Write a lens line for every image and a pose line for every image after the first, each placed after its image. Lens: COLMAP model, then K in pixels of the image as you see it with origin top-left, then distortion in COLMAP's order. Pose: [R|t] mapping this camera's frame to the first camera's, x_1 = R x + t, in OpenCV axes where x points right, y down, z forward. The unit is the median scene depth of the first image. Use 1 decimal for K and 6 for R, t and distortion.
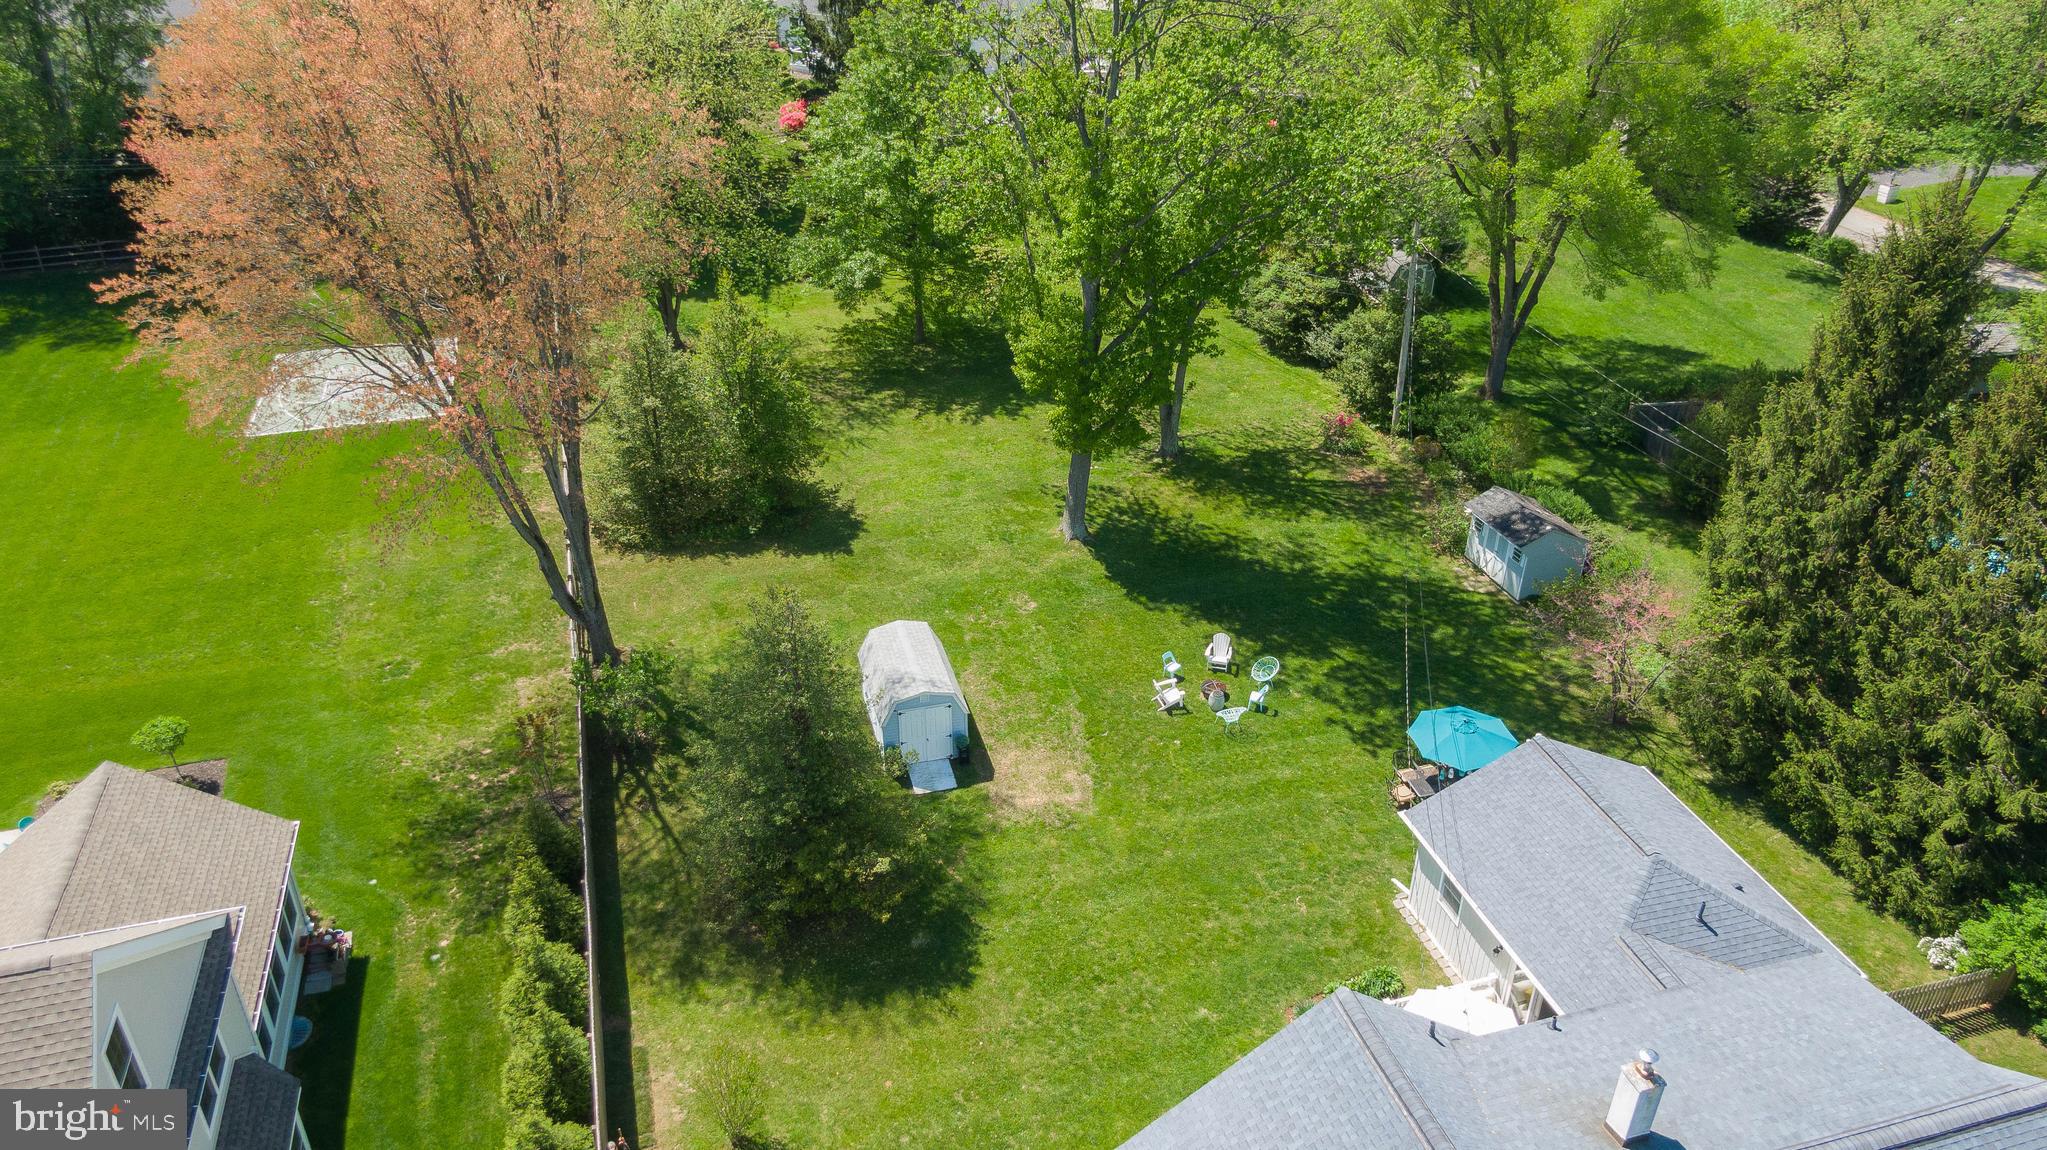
lens RADIAL K [[1468.4, 0, 1023.5], [0, 1468.4, 575.0], [0, 0, 1]] dist [0.056716, -0.082788]
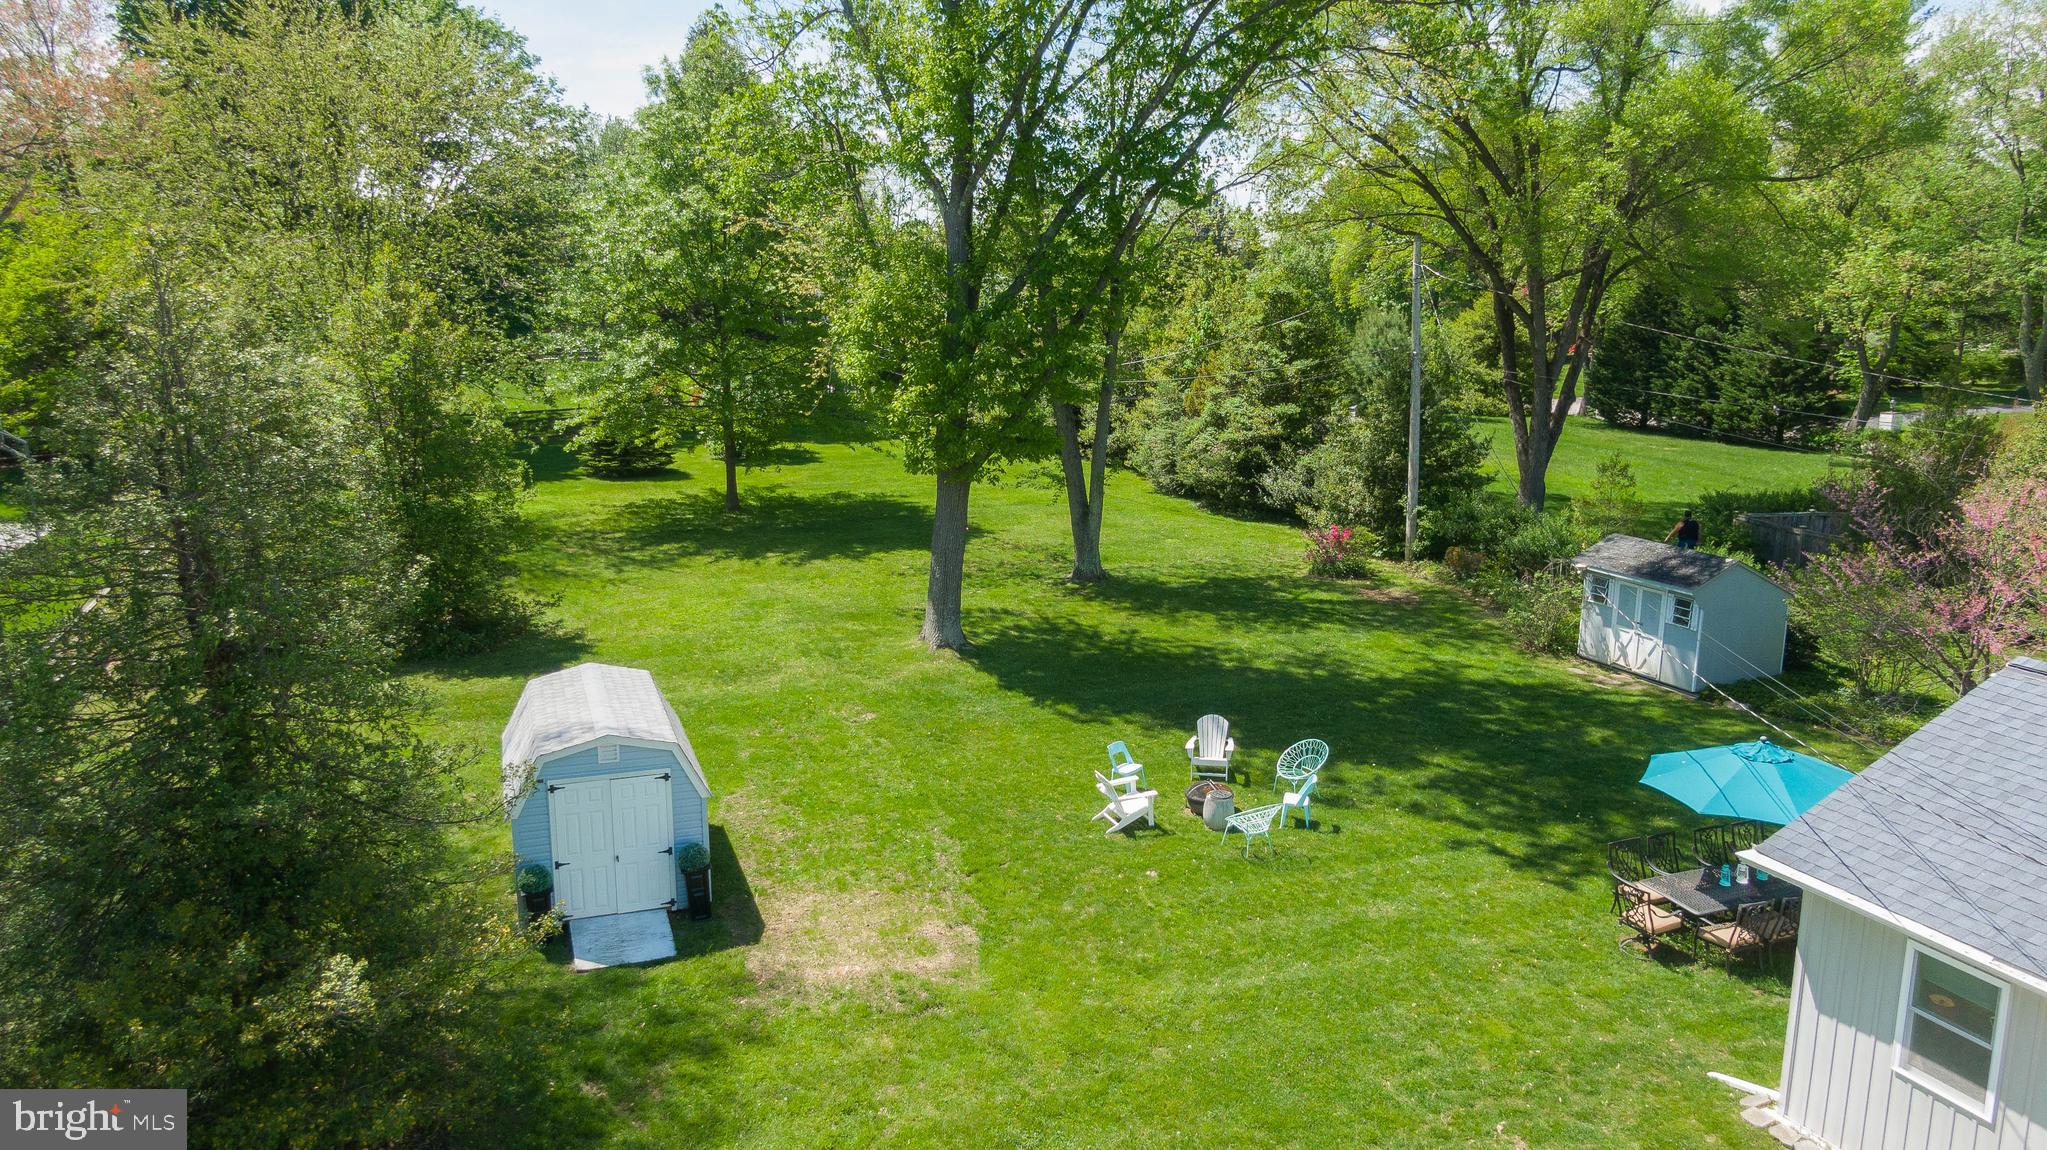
lens RADIAL K [[1468.4, 0, 1023.5], [0, 1468.4, 575.0], [0, 0, 1]] dist [0.056716, -0.082788]
pose [[0.996985, -0.017919, 0.075496, 0.026230], [0.041619, 0.944658, -0.325407, 0.171773], [-0.065487, 0.327568, 0.942555, 0.493363]]
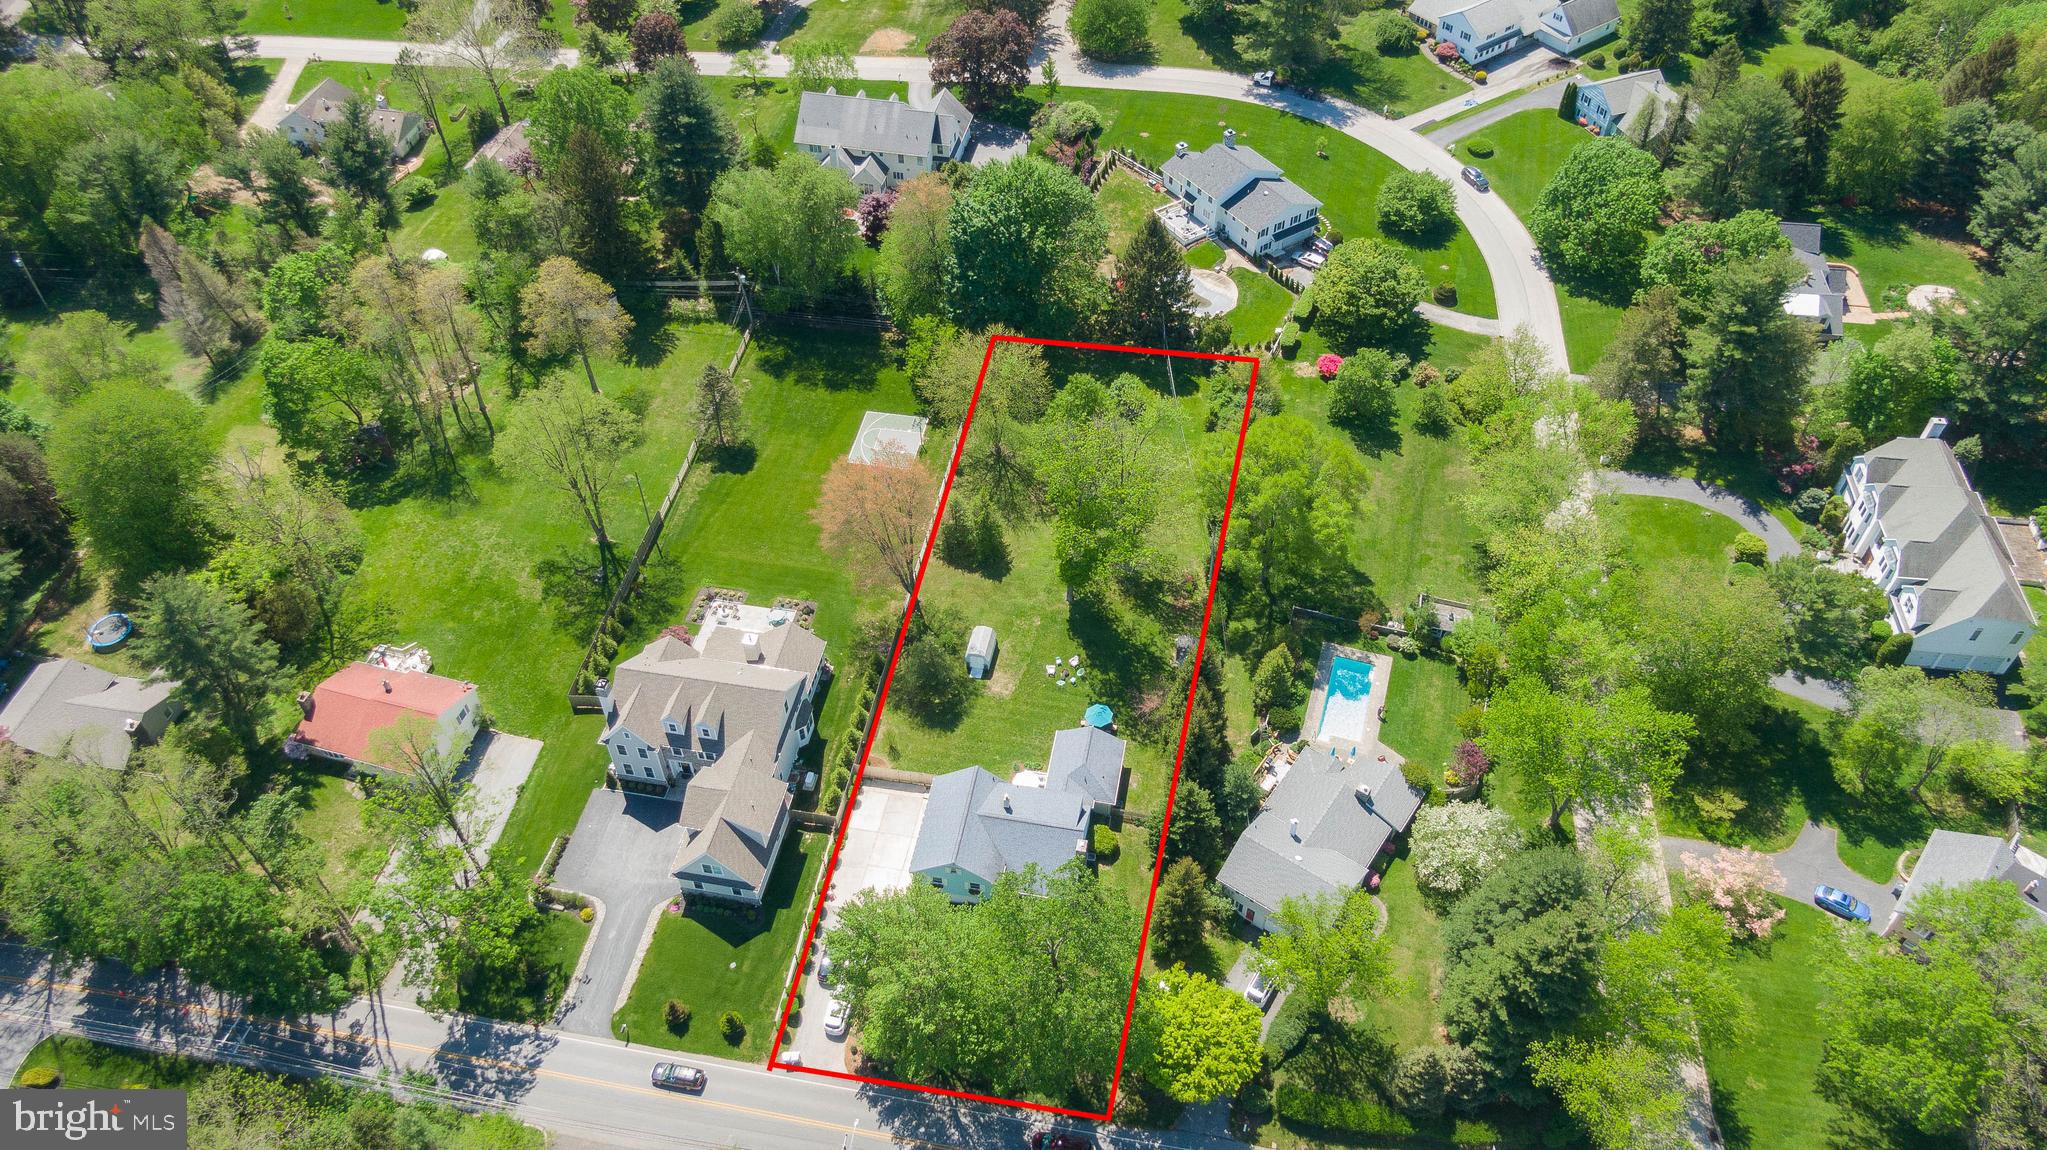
lens RADIAL K [[1468.4, 0, 1023.5], [0, 1468.4, 575.0], [0, 0, 1]] dist [0.056716, -0.082788]
pose [[0.894194, 0.324645, -0.308259, 1.032874], [-0.219594, 0.918113, 0.329921, -1.249972], [0.390123, -0.227321, 0.892261, -2.056701]]
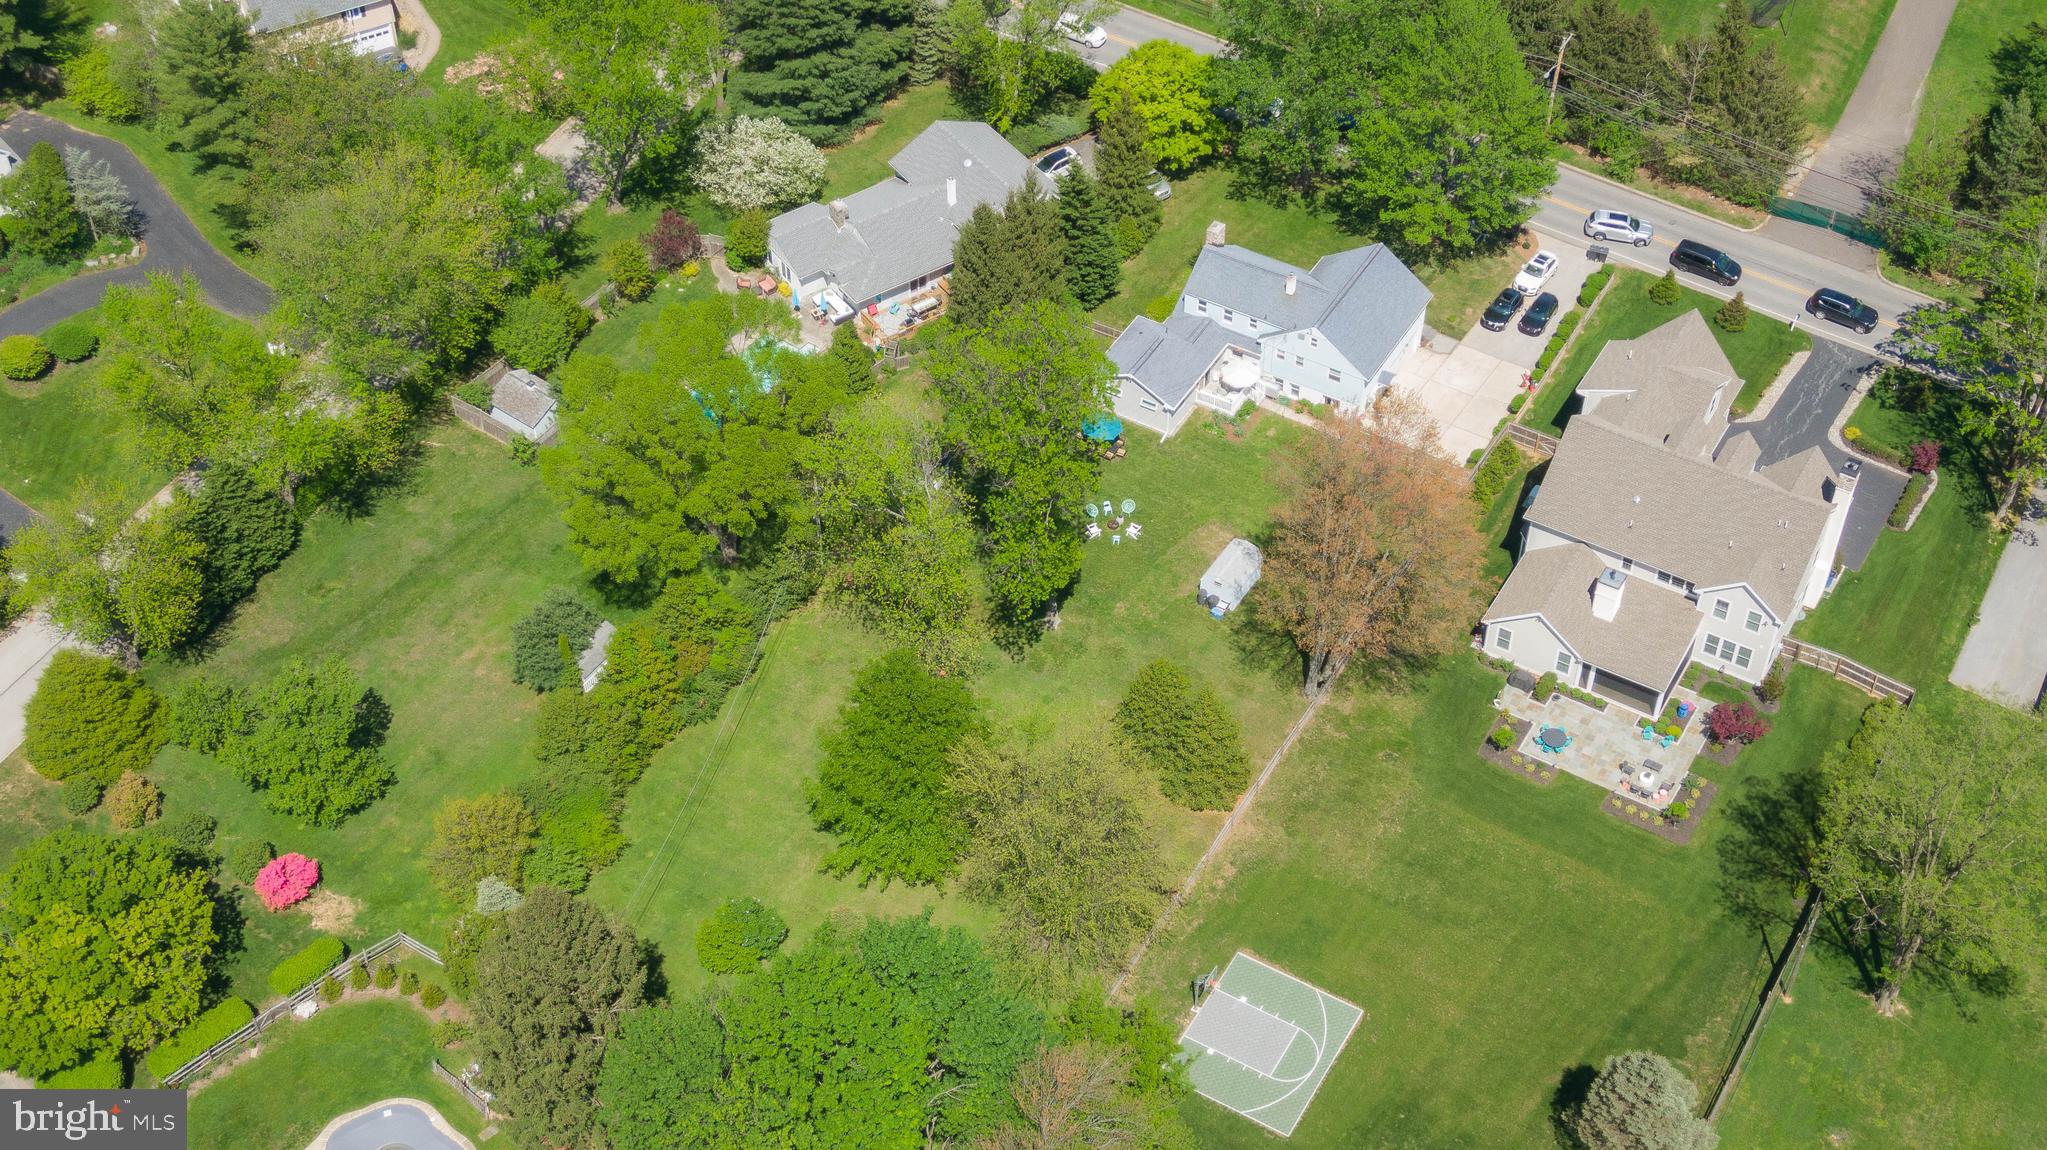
lens RADIAL K [[2528.4, 0, 1023.5], [0, 2528.4, 575.0], [0, 0, 1]] dist [-0.024237, -0.030603]
pose [[-0.680350, -0.526692, 0.509628, -1.730135], [0.370533, 0.352756, 0.859226, -3.165989], [-0.632321, 0.773408, -0.044841, 1.326630]]
